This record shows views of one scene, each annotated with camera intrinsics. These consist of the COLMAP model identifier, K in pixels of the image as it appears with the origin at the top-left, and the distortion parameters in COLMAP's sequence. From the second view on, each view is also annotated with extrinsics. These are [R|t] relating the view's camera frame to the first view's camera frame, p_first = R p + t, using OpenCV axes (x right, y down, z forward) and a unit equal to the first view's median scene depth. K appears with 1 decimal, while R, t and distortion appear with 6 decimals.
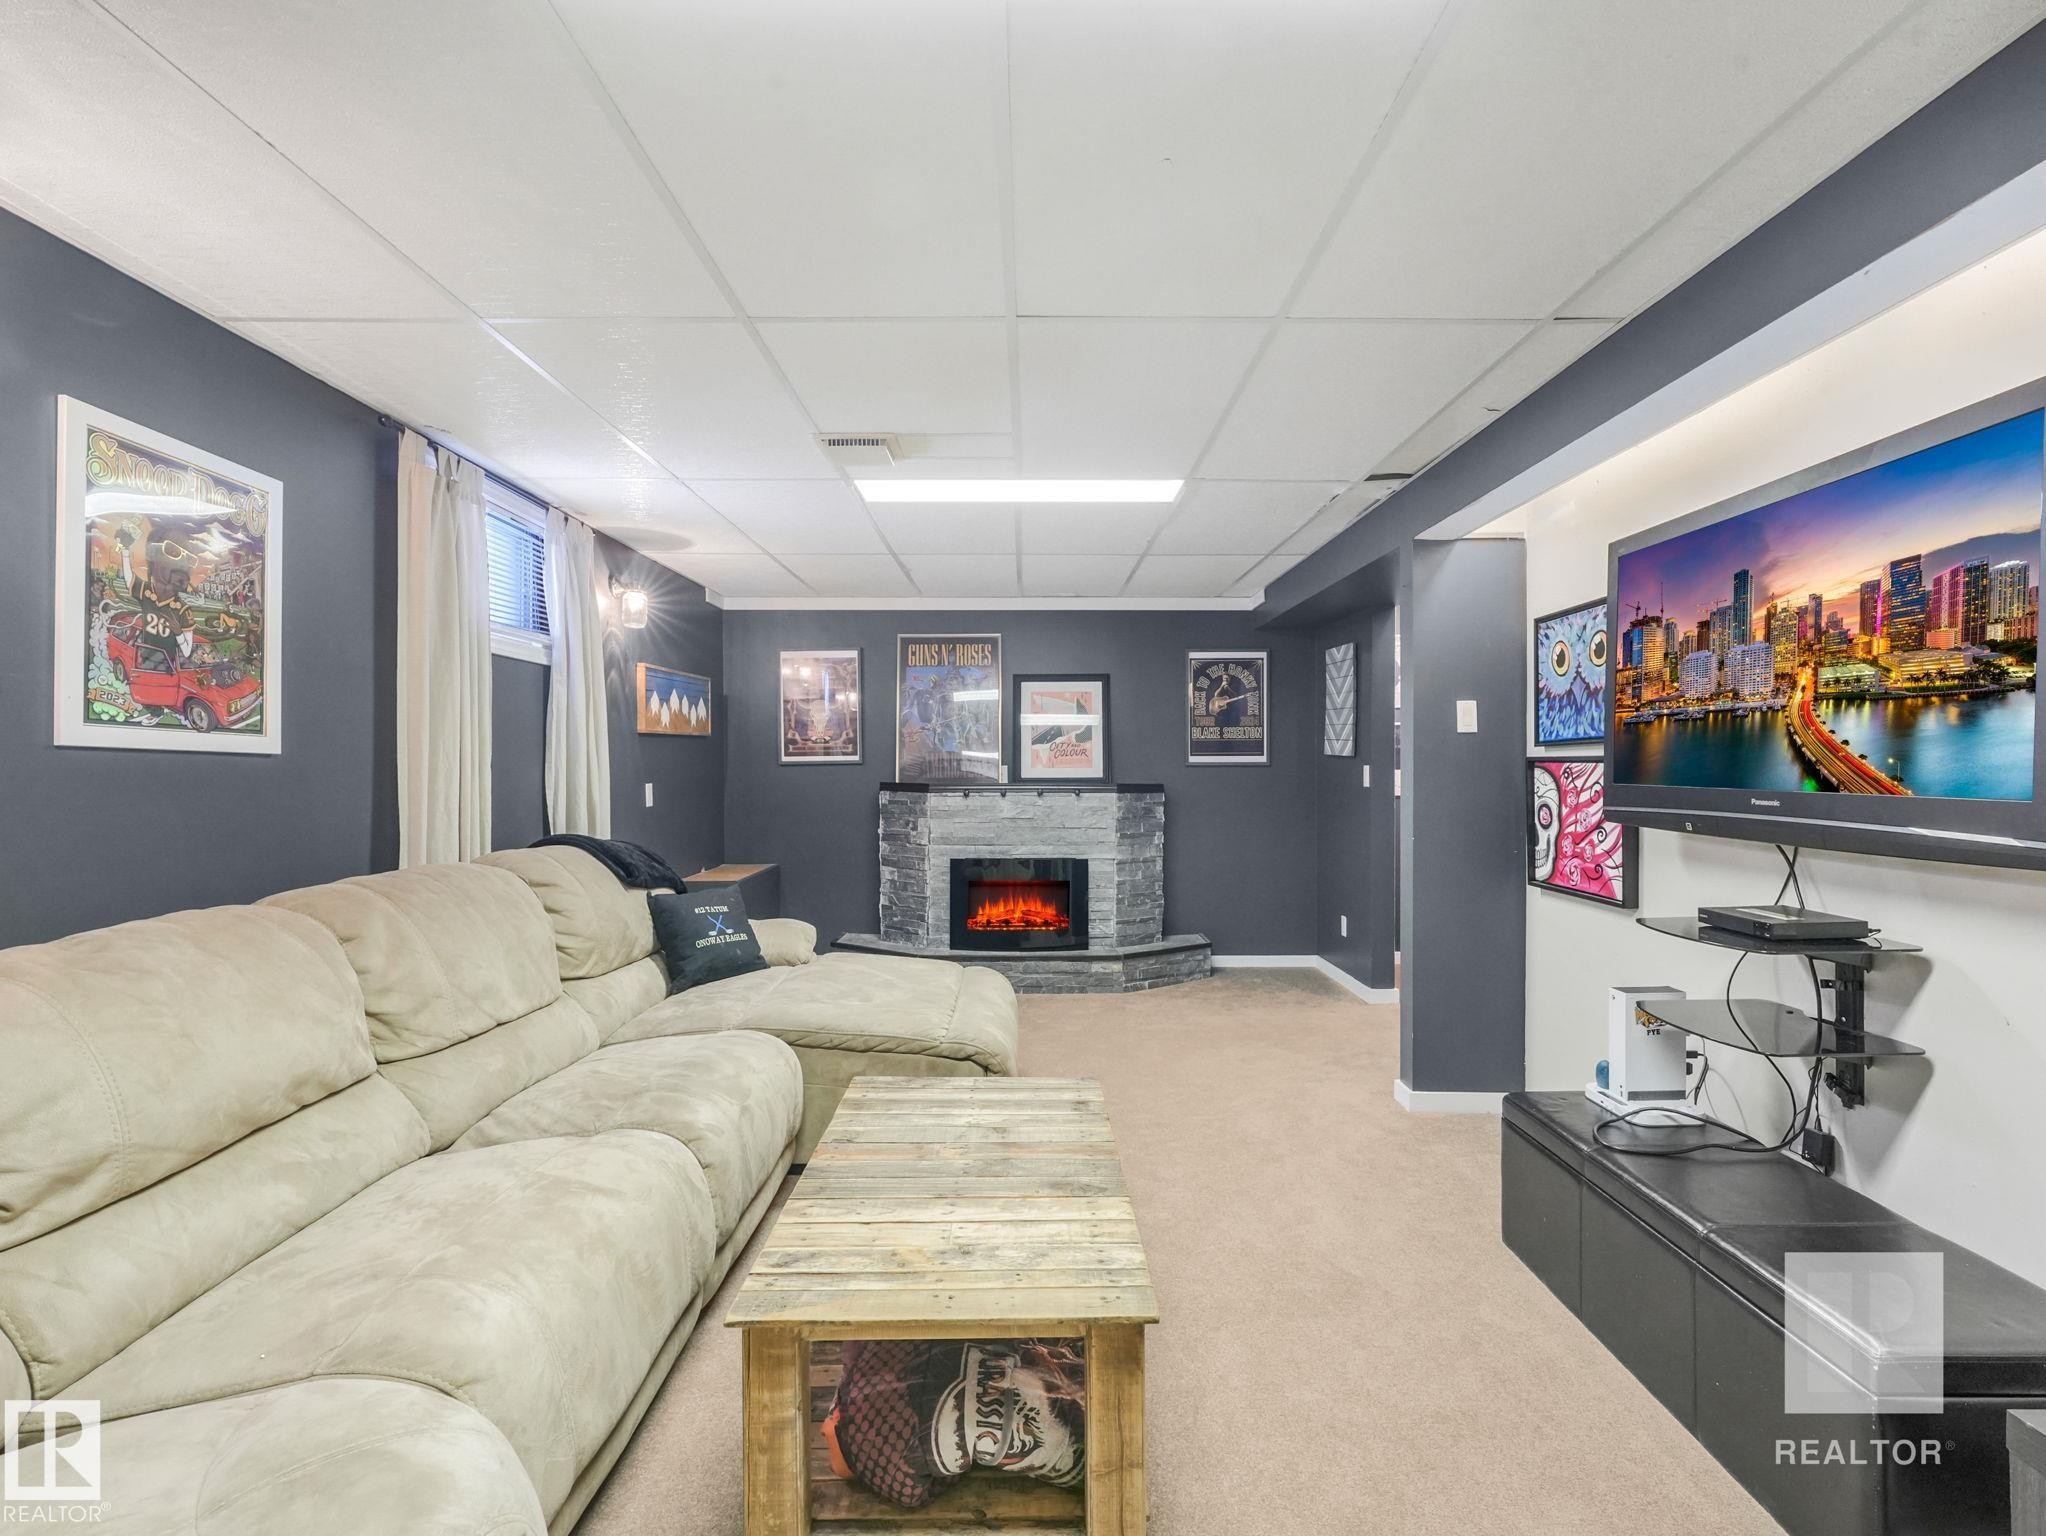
lens RADIAL K [[946.9, 0, 1006.6], [0, 946.9, 758.5], [0, 0, 1]] dist [-0.001516, -0.001138]
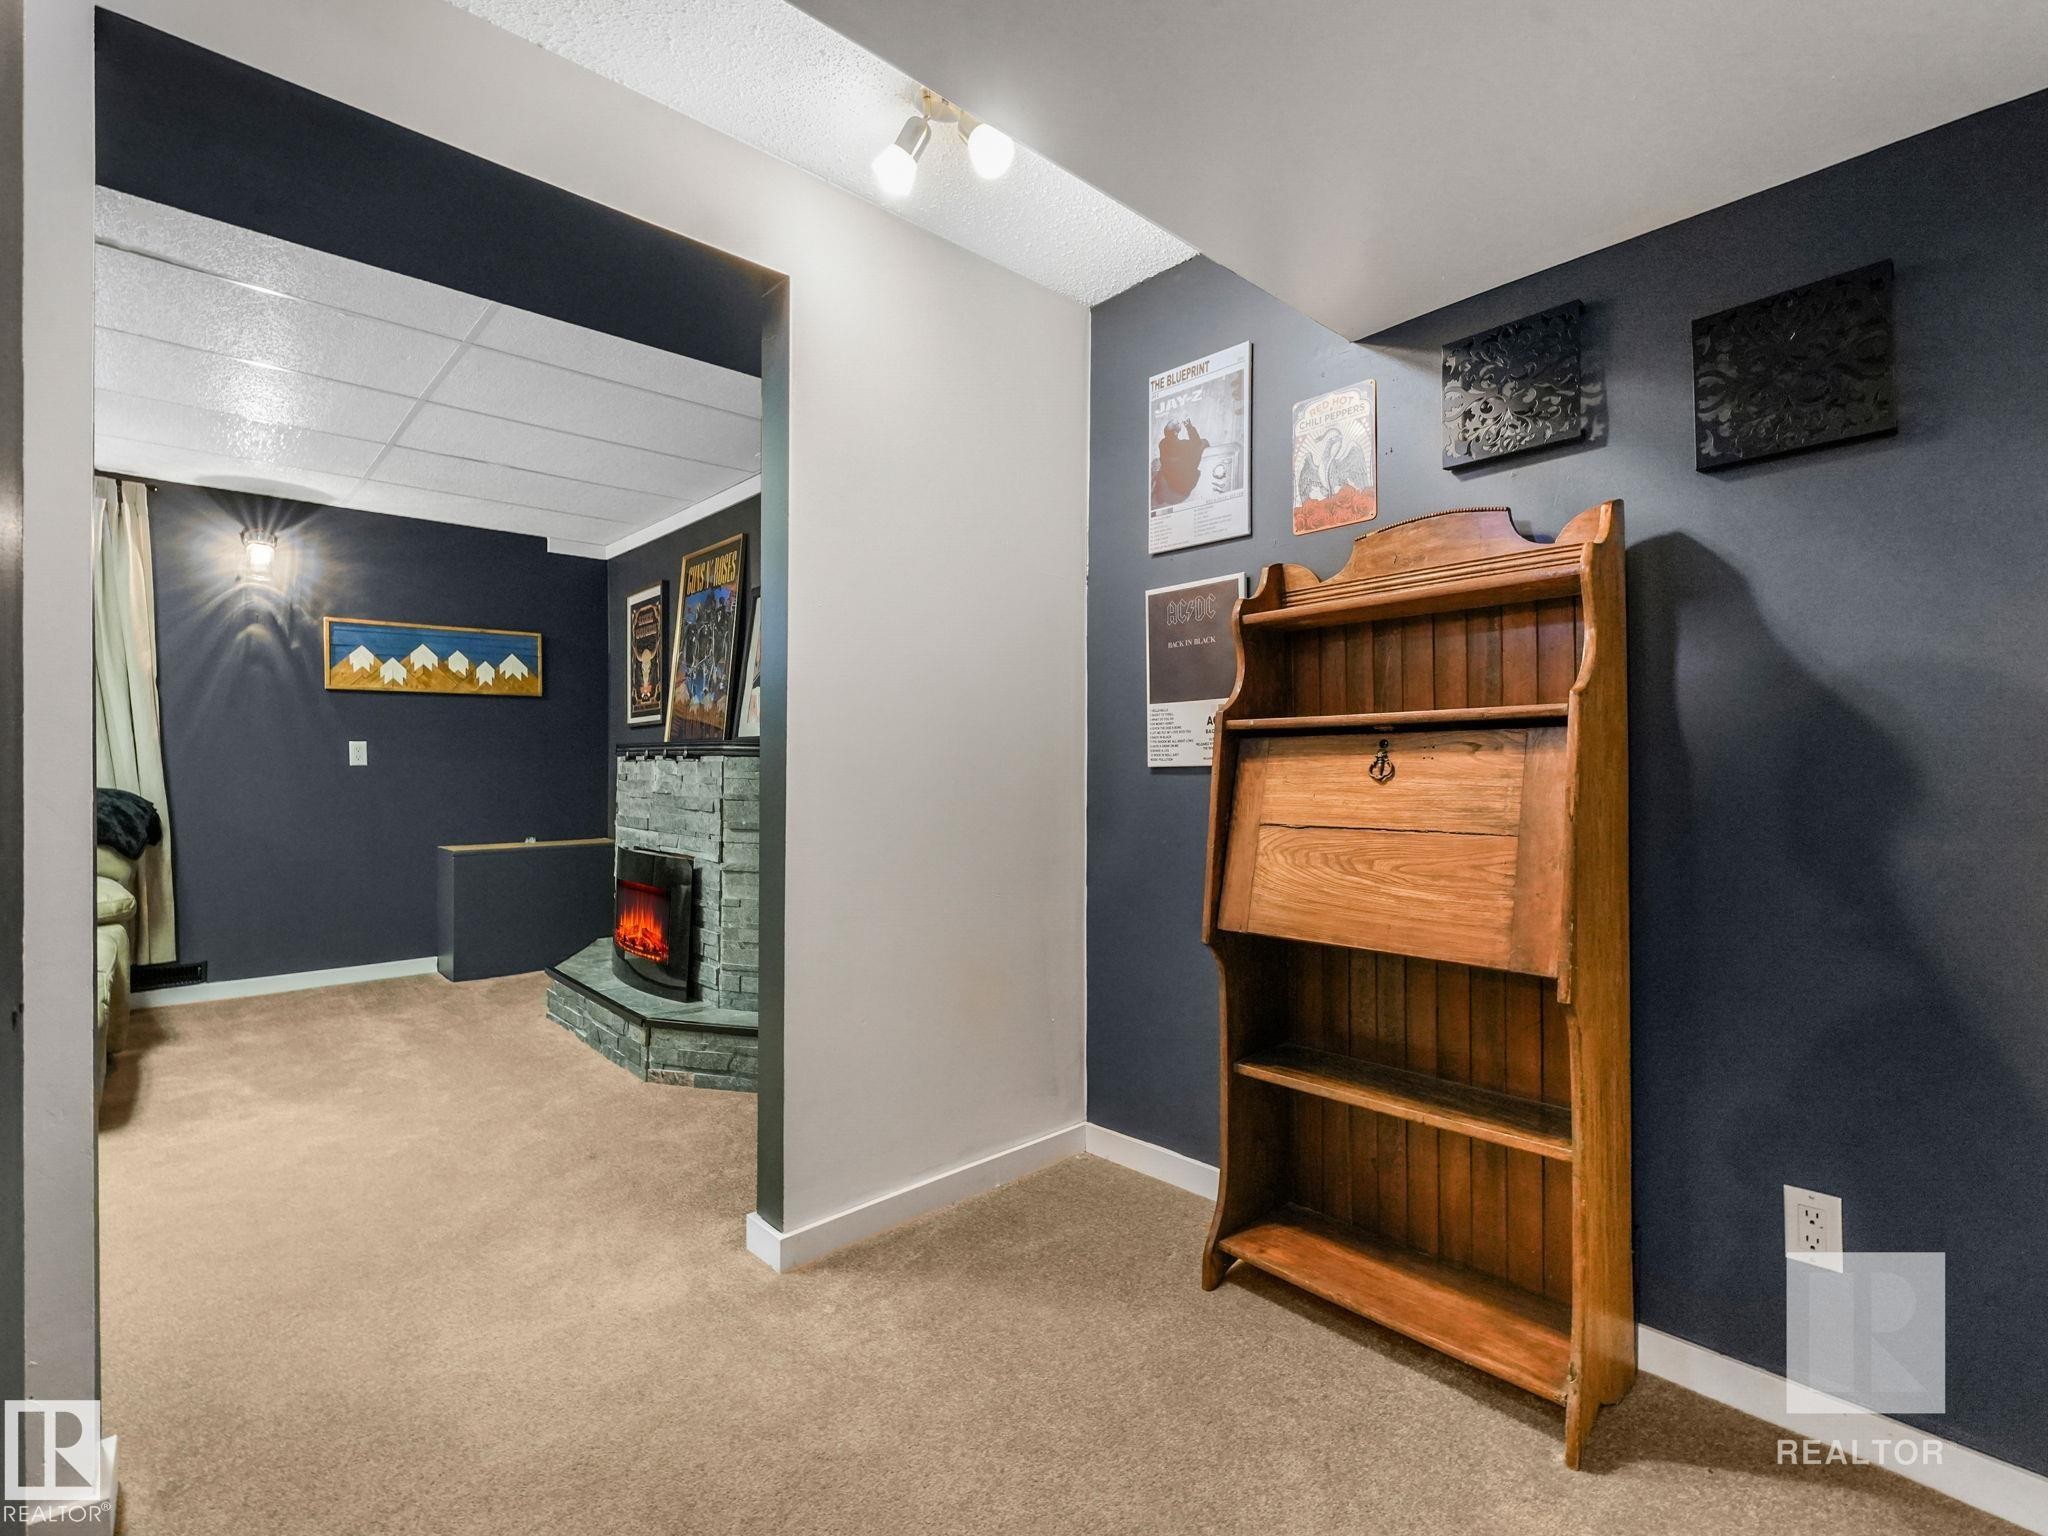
lens RADIAL K [[947.8, 0, 1033.1], [0, 947.8, 765.9], [0, 0, 1]] dist [-0.001516, -0.001138]
pose [[0.706343, -0.000706, -0.707870, 1.647187], [0.004925, 0.999980, 0.003918, 0.105270], [0.707853, -0.006254, 0.706332, 1.638829]]
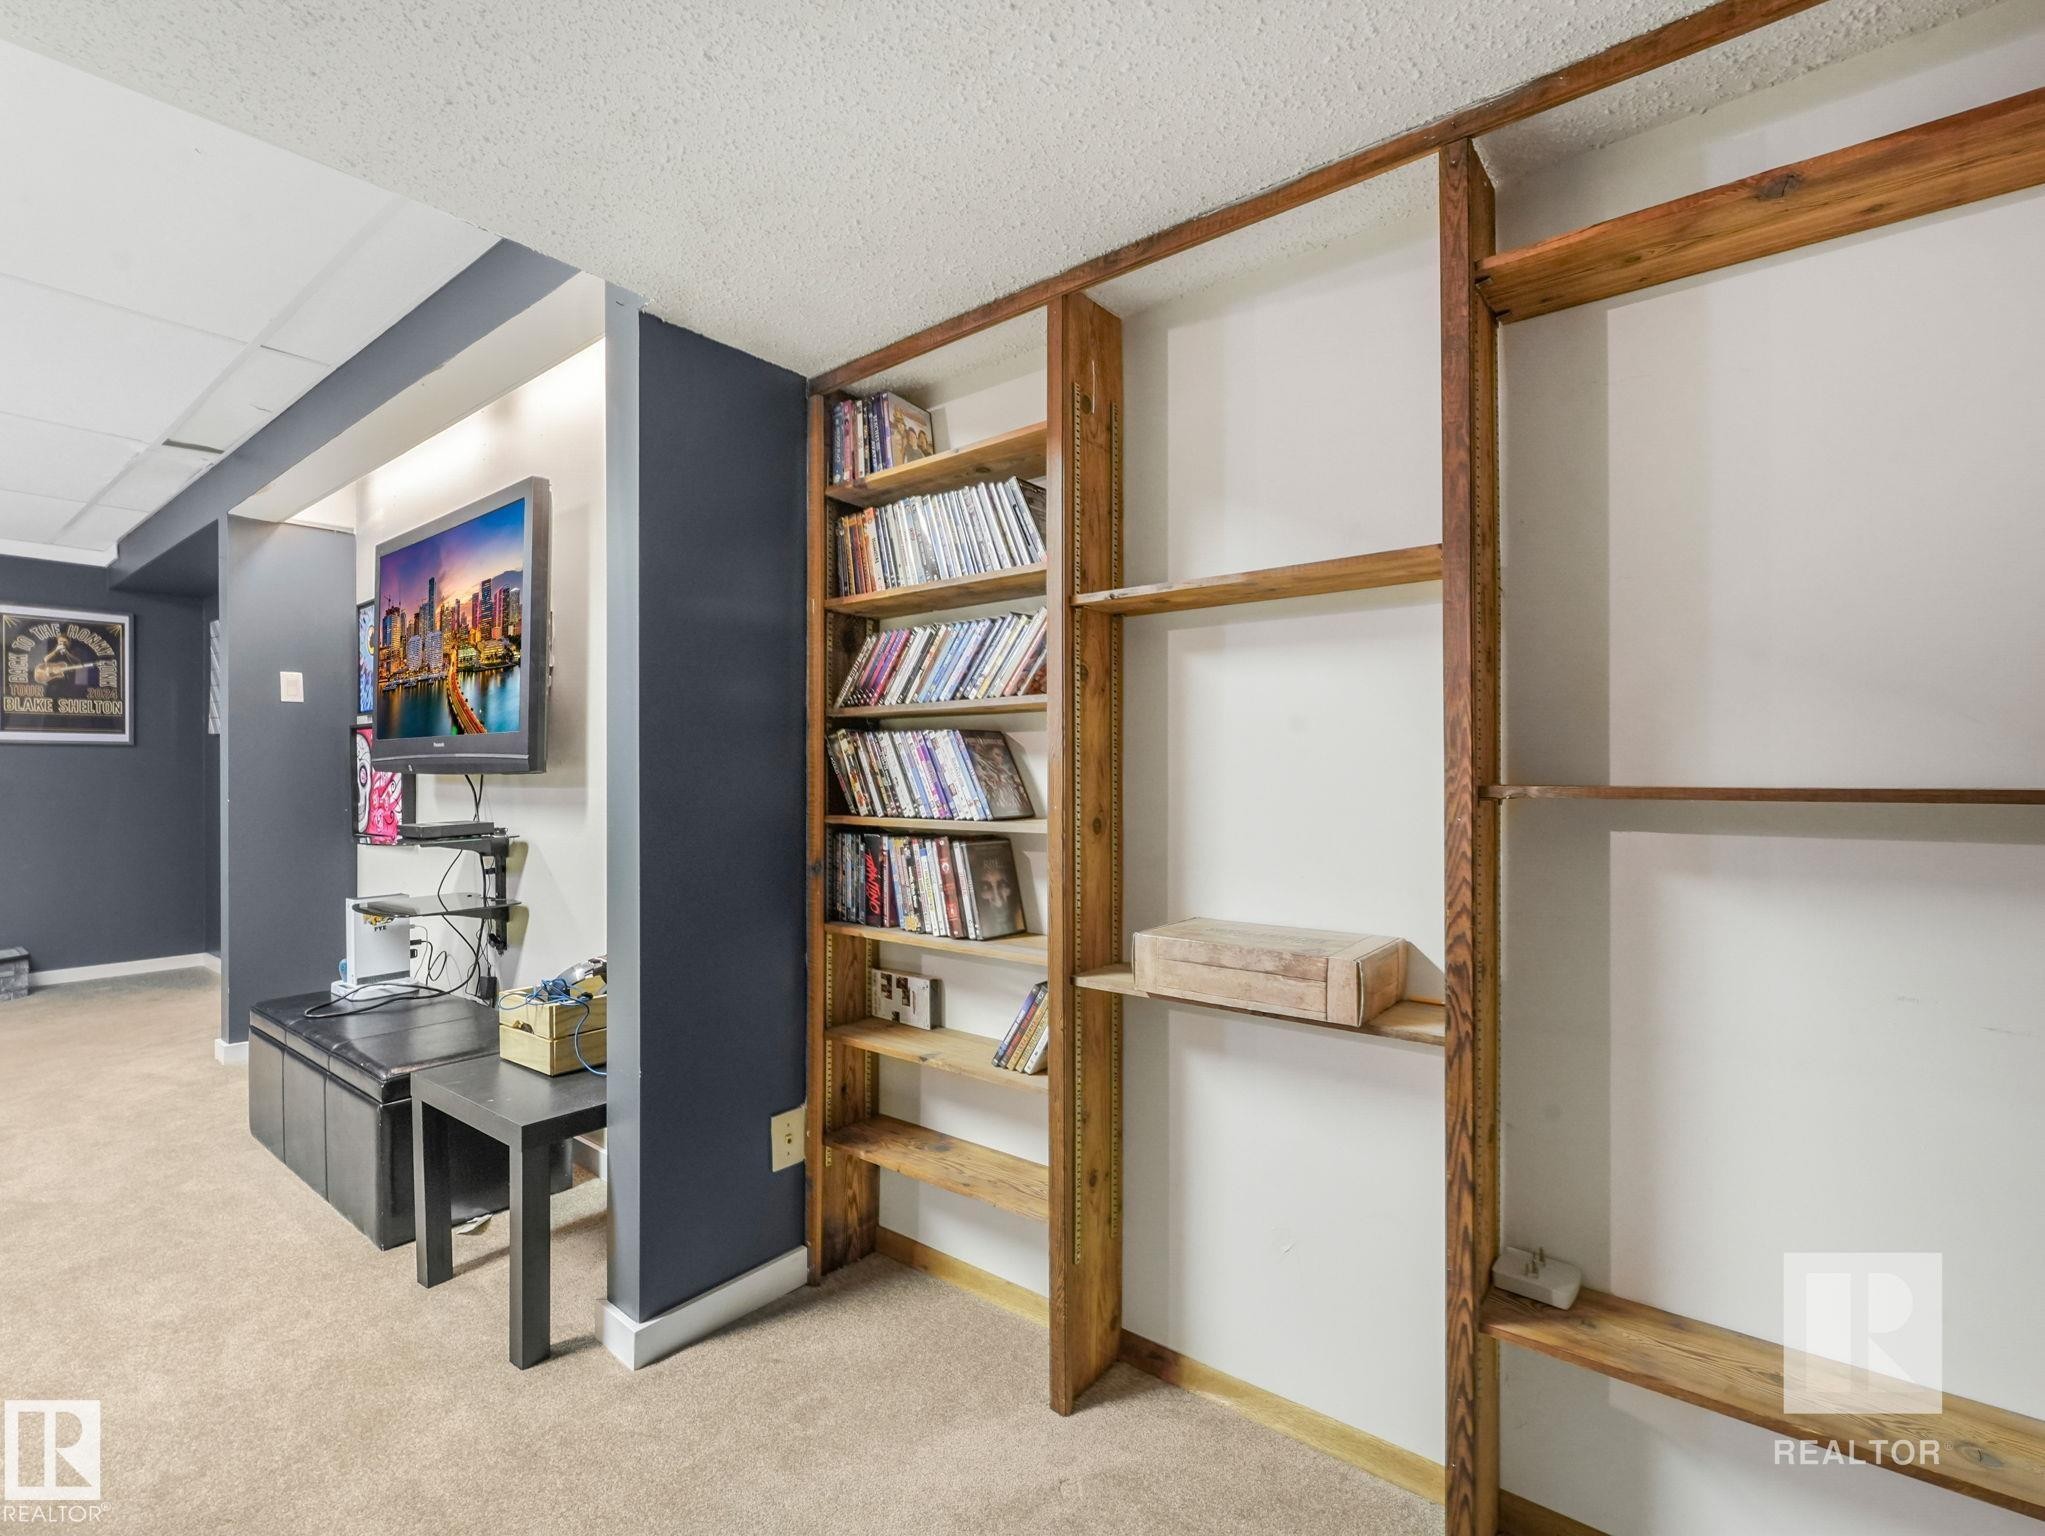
lens RADIAL K [[946.4, 0, 1031.4], [0, 946.4, 760.8], [0, 0, 1]] dist [-0.001516, -0.001138]
pose [[0.599862, -0.000340, 0.800103, 0.185802], [0.004479, 0.999986, -0.002934, 0.068440], [-0.800091, 0.005344, 0.599855, -0.475364]]
